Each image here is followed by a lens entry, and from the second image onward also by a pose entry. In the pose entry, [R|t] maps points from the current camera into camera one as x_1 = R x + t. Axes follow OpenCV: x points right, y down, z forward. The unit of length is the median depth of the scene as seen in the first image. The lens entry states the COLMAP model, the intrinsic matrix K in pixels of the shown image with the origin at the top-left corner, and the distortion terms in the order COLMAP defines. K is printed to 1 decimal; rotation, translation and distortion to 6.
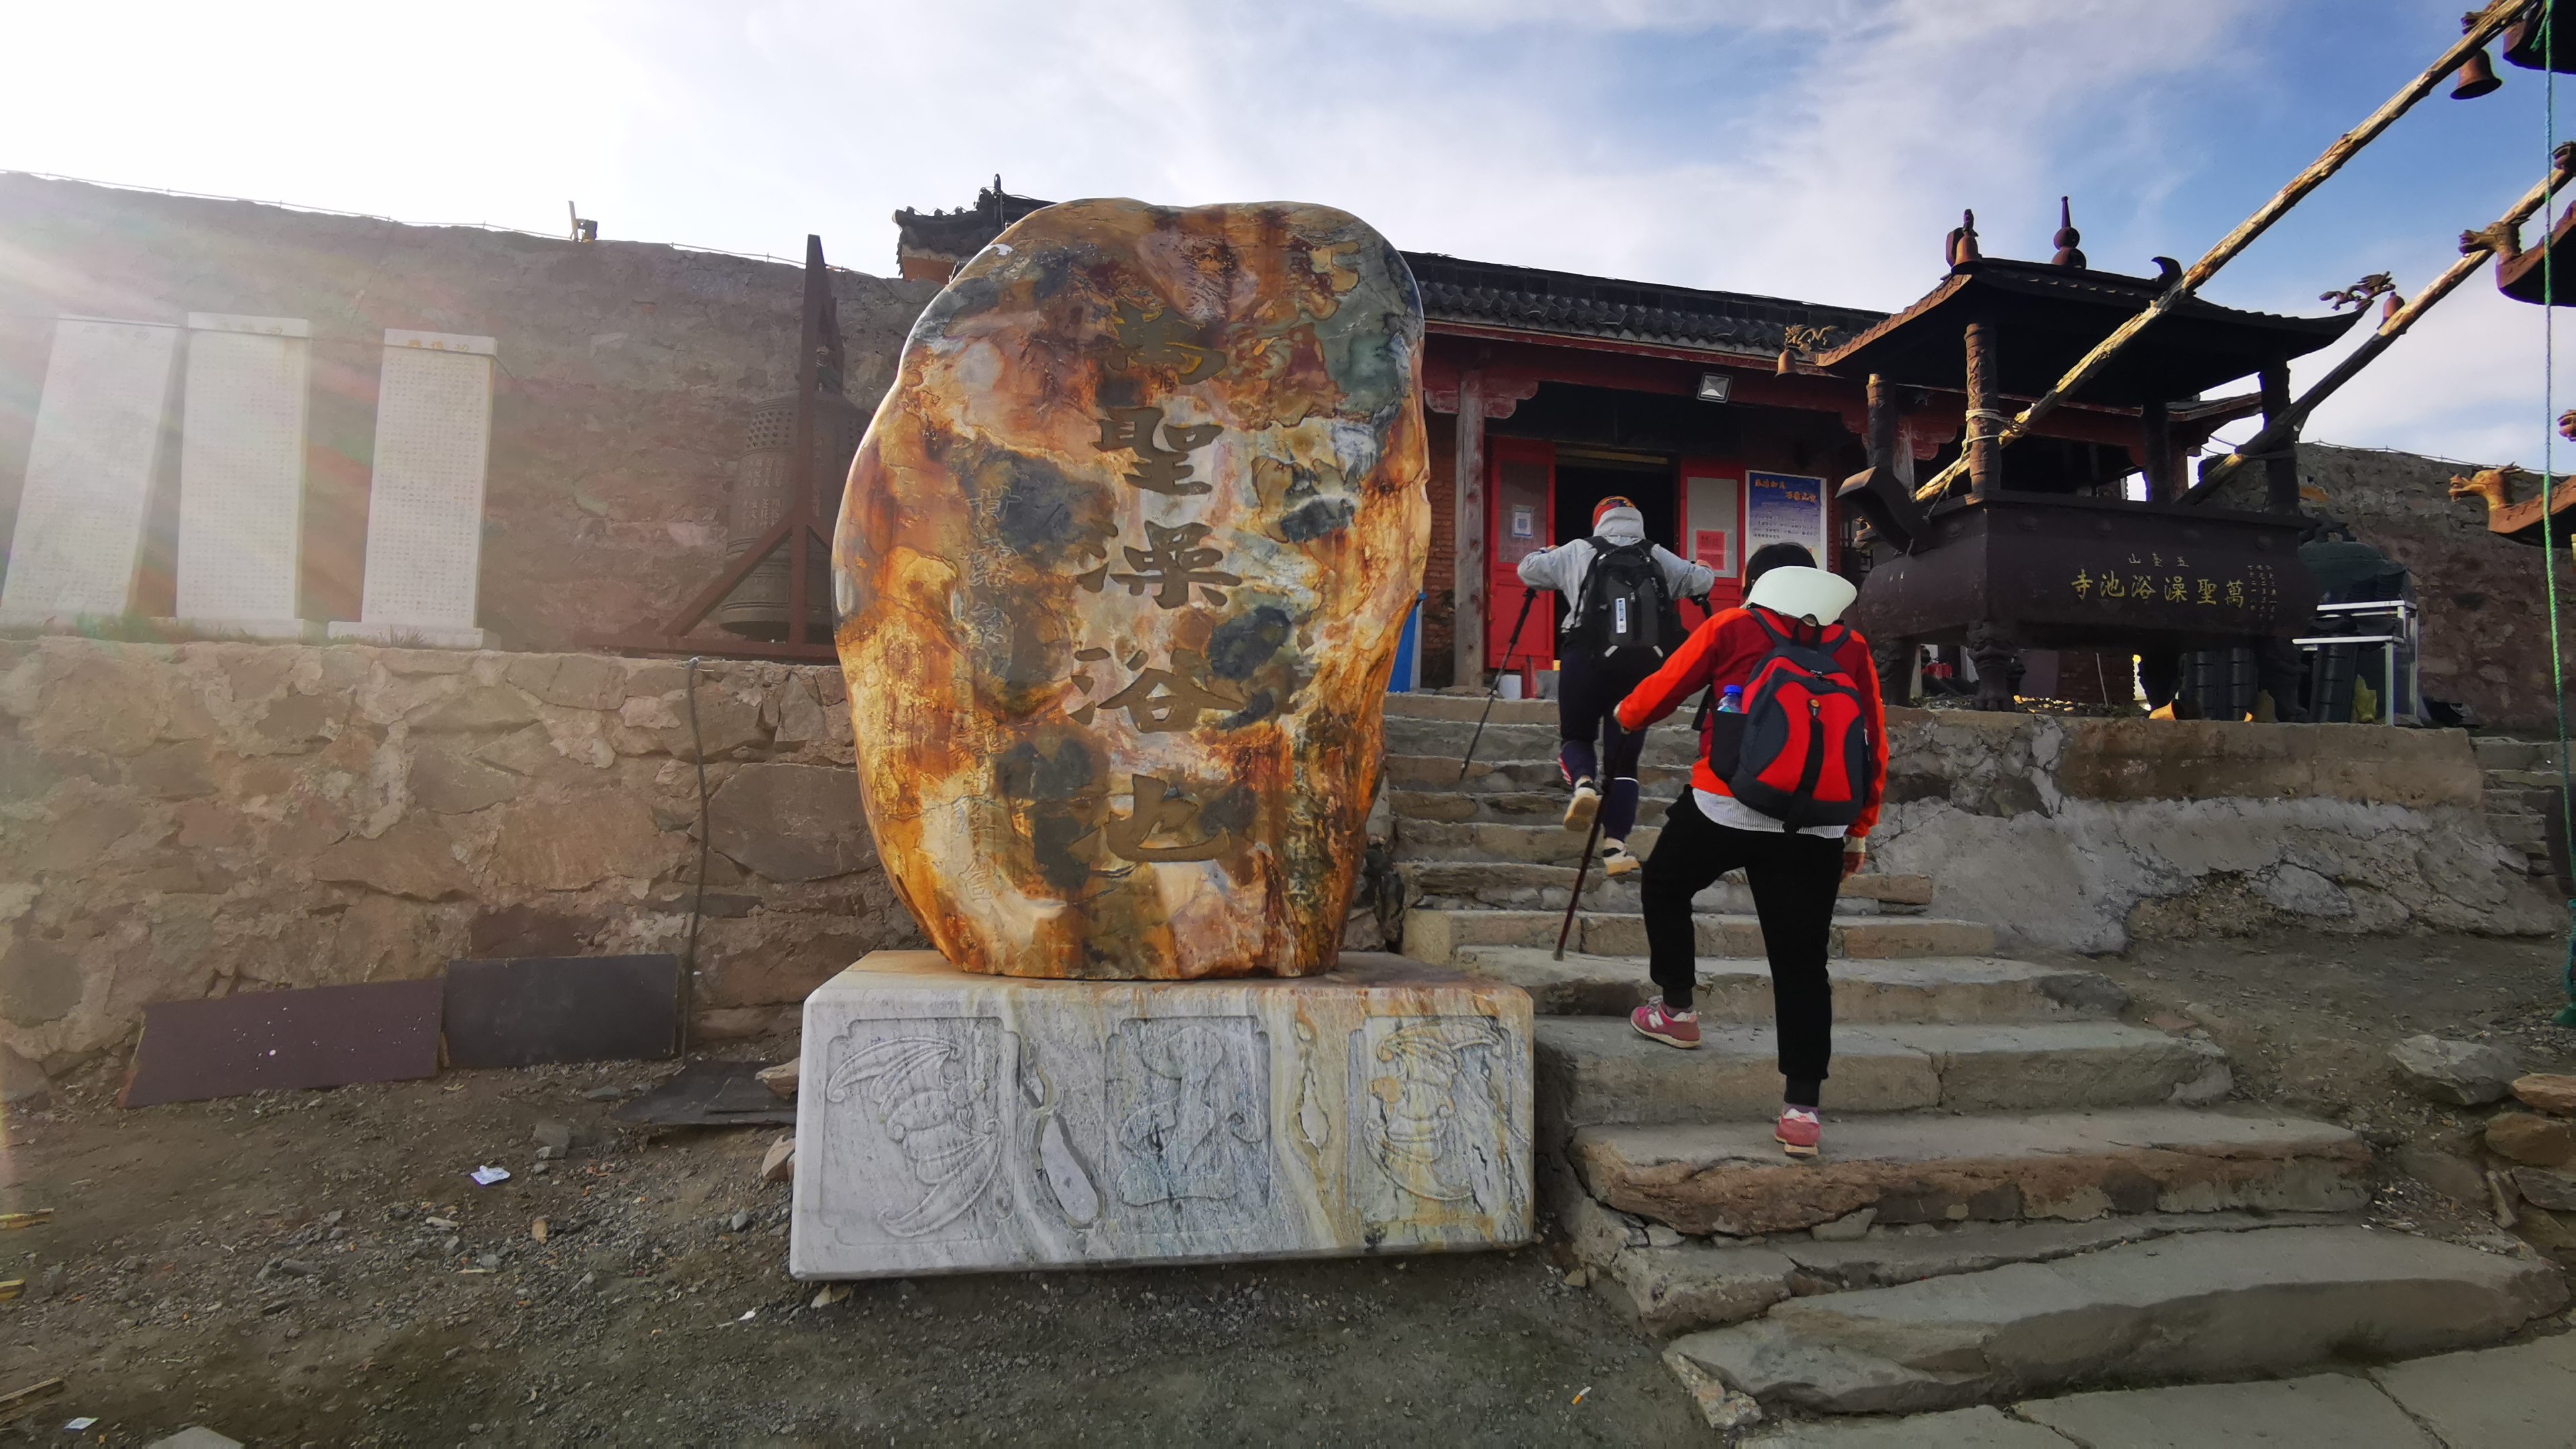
lens RADIAL K [[1077.3, 0, 1331.2], [0, 1077.3, 719.0], [0, 0, 1]] dist [-0.102573, 0.018183]
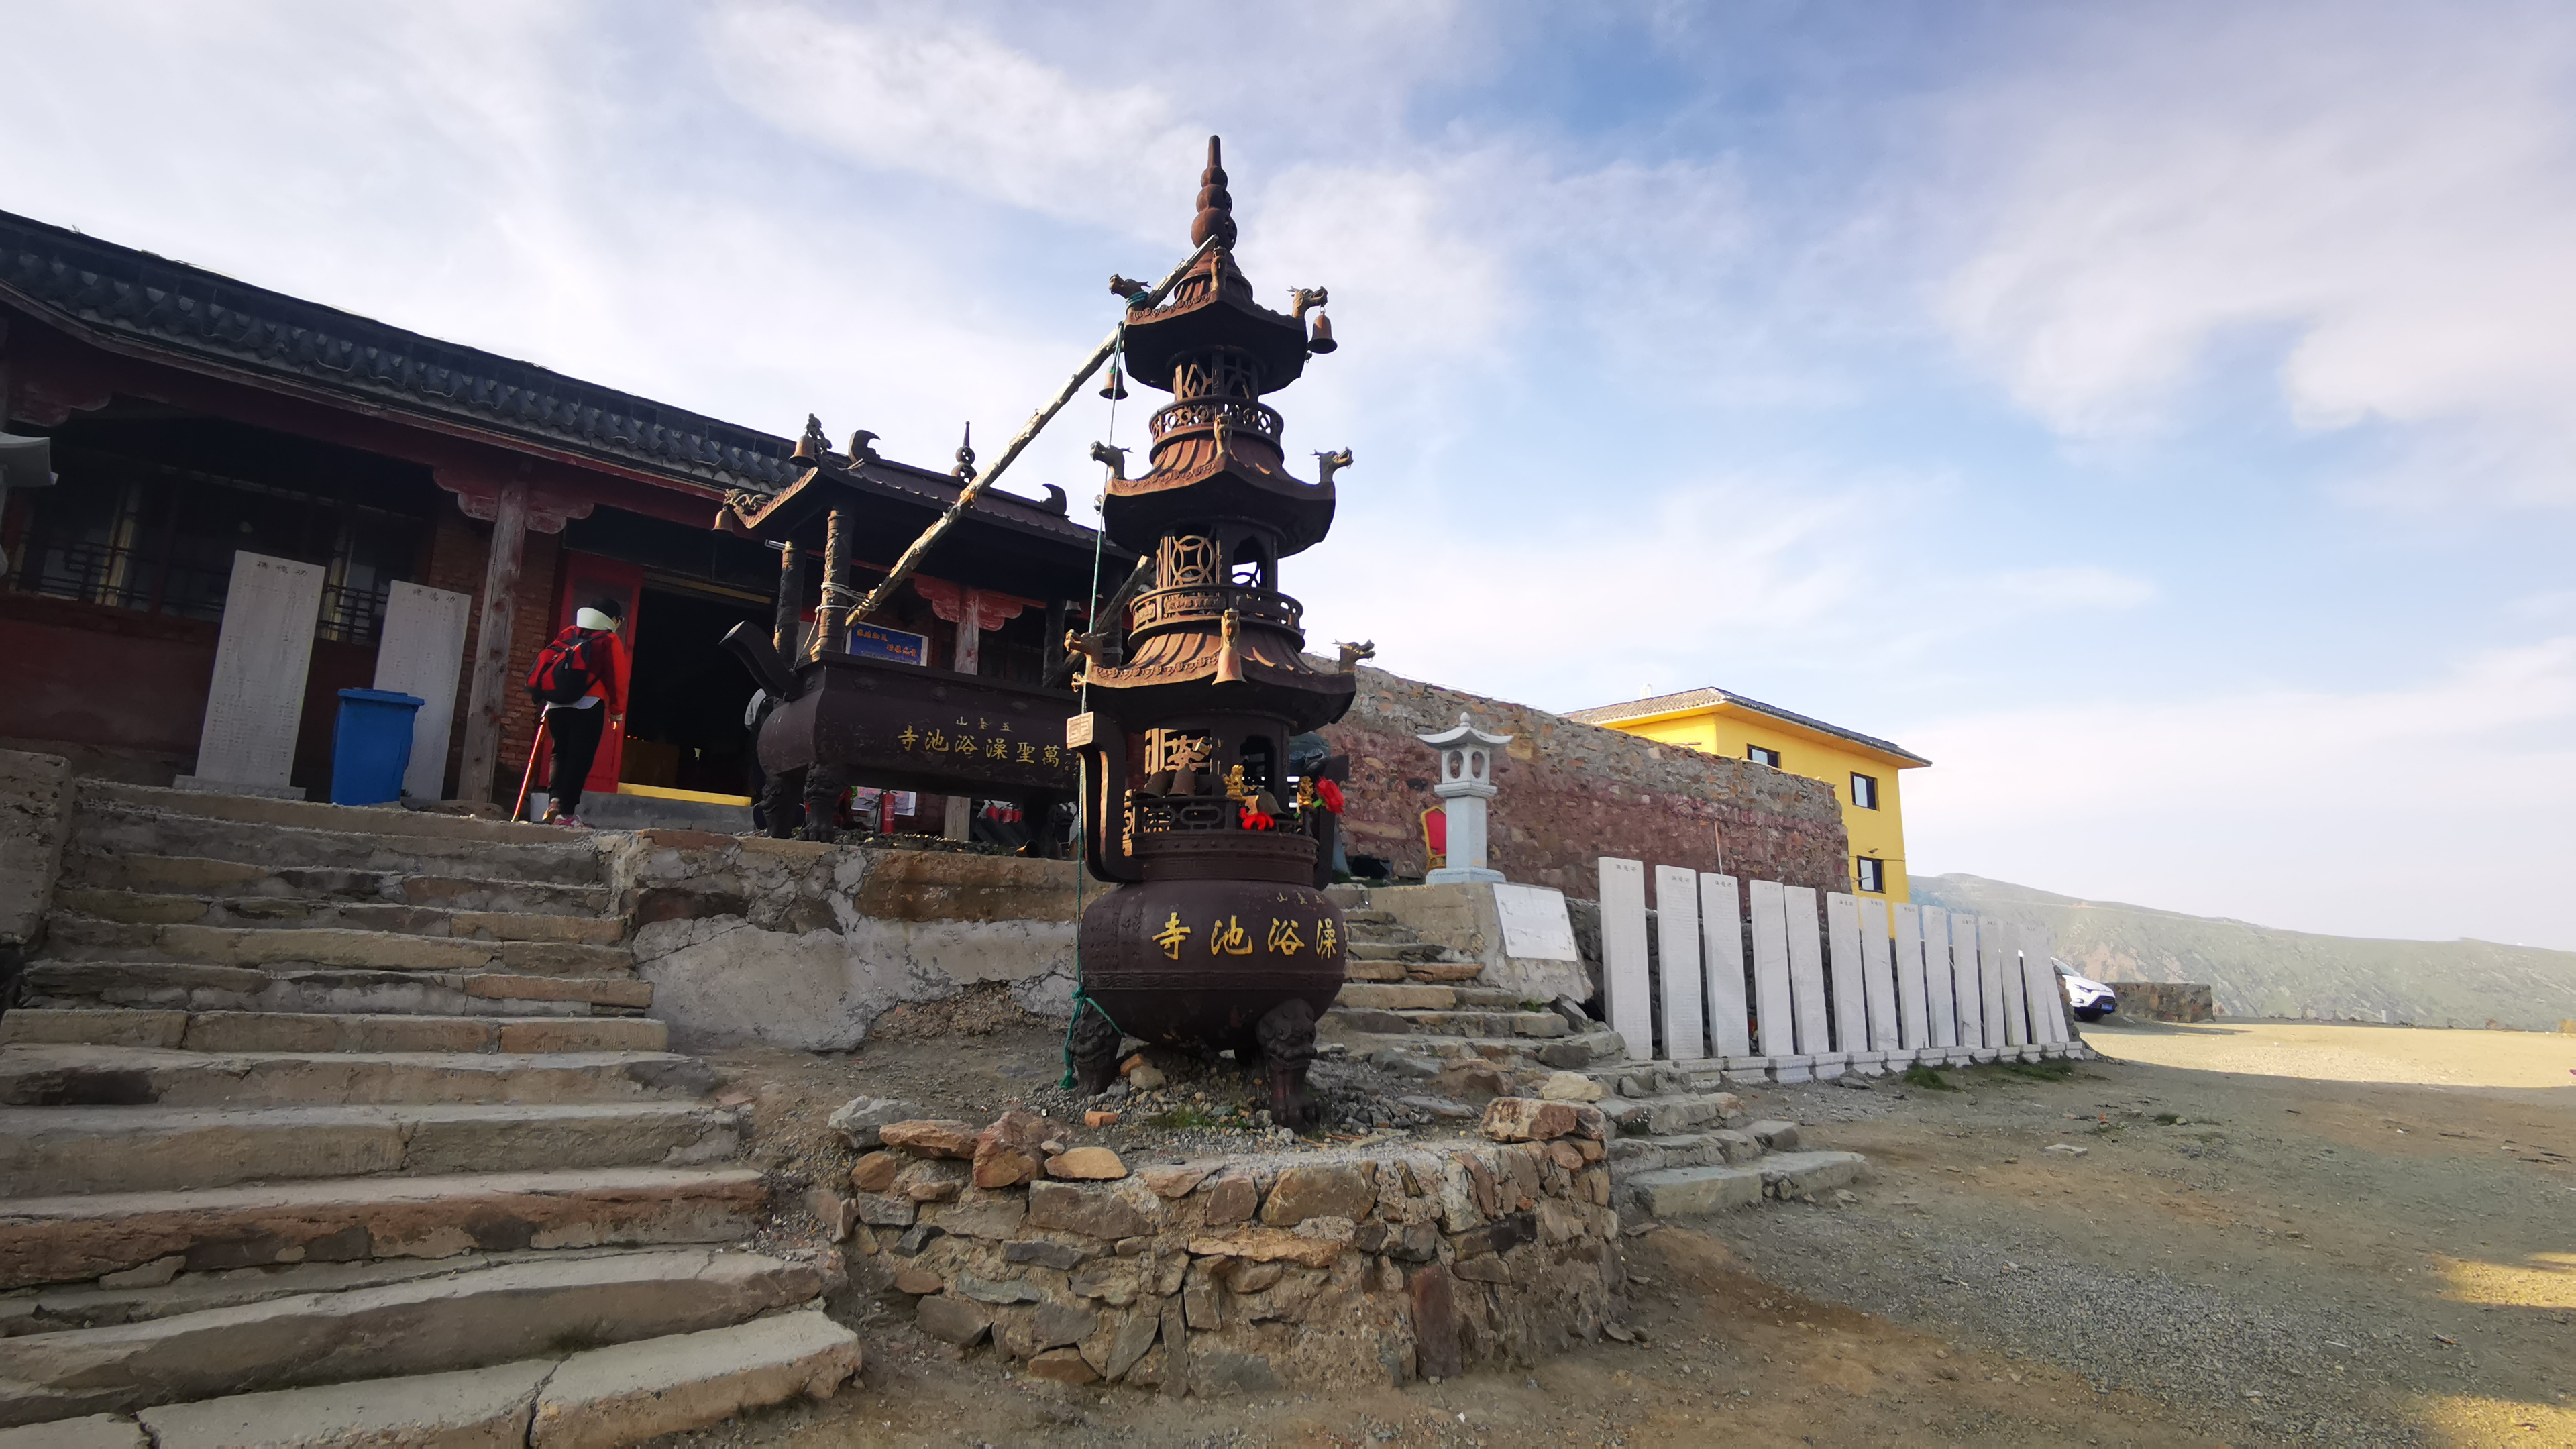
lens RADIAL K [[1077.3, 0, 1331.2], [0, 1077.3, 719.0], [0, 0, 1]] dist [-0.102573, 0.018183]
pose [[0.837094, 0.093956, 0.538931, 0.538685], [-0.024134, 0.990525, -0.135198, 0.002160], [-0.546527, 0.100167, 0.831430, -0.334861]]
